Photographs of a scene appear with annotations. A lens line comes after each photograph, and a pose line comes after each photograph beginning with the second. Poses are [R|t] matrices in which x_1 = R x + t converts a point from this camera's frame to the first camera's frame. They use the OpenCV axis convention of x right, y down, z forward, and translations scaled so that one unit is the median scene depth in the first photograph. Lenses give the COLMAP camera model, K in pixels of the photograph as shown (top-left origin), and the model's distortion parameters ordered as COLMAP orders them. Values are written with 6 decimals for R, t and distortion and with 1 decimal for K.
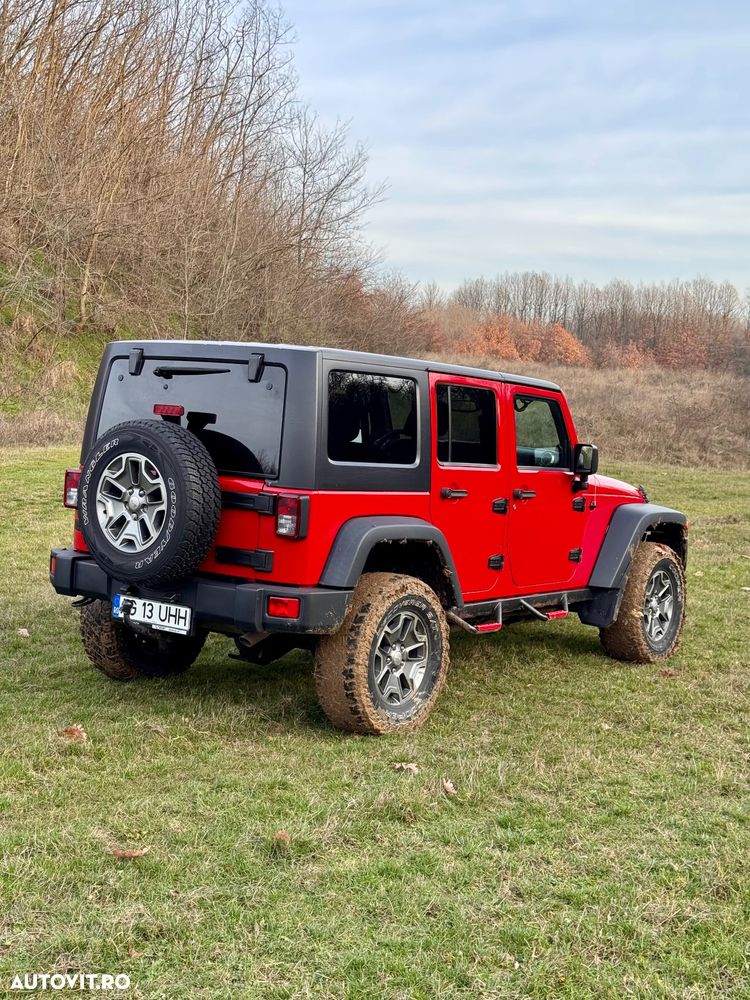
lens RADIAL K [[1374.0, 0, 367.5], [0, 1374.0, 490.0], [0, 0, 1]] dist [0.135127, 0.000000]
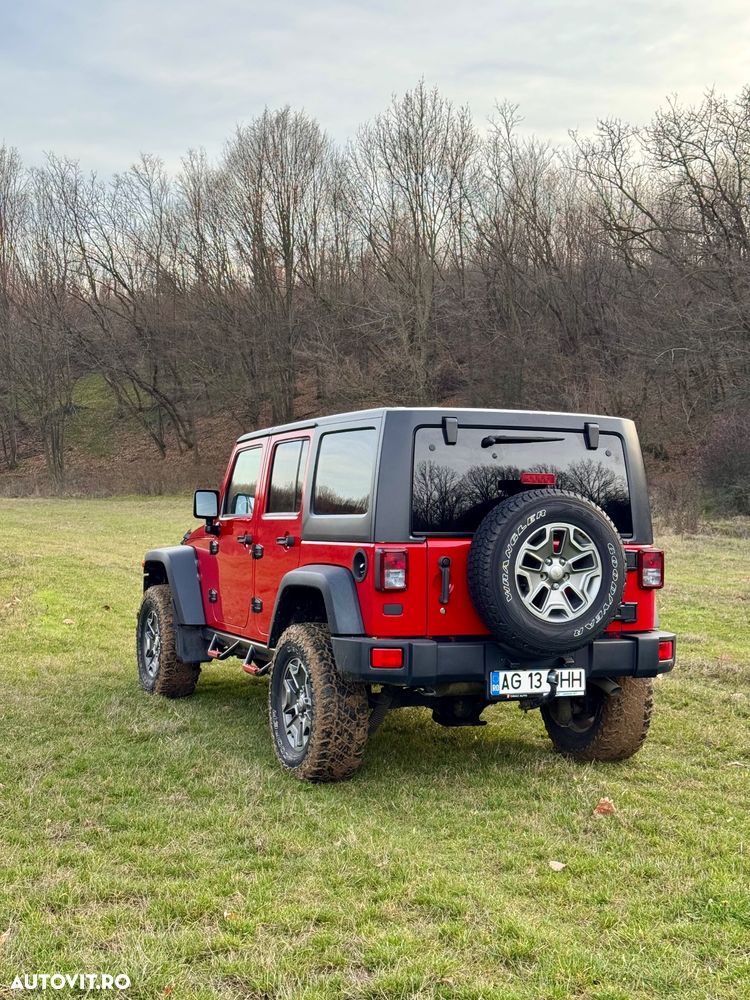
lens RADIAL K [[1374.0, 0, 368.0], [0, 1374.0, 497.0], [0, 0, 1]] dist [0.135127, 0.000000]
pose [[0.513889, -0.052790, 0.856231, -1.086184], [0.072817, 0.997187, 0.017777, -0.072677], [-0.854761, 0.053212, 0.516287, 0.591396]]
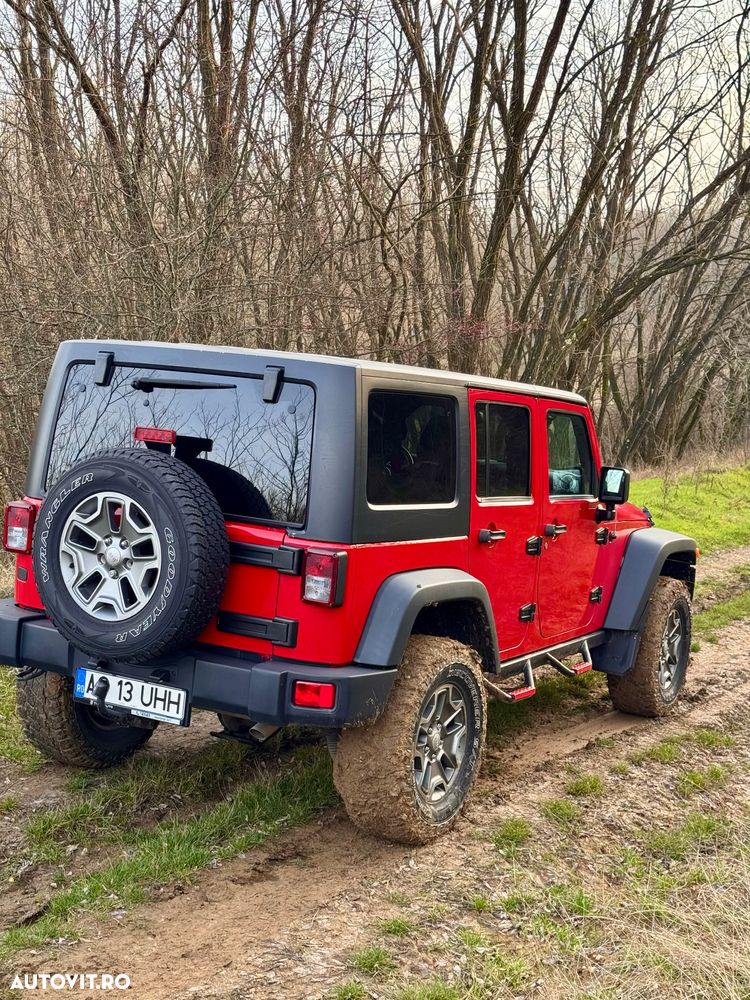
lens RADIAL K [[1374.0, 0, 382.8], [0, 1374.0, 502.4], [0, 0, 1]] dist [0.135127, 0.000000]
pose [[0.991257, 0.007524, 0.131728, -0.120514], [-0.012084, 0.999354, 0.033852, -0.048500], [-0.131388, -0.035148, 0.990708, 0.212065]]
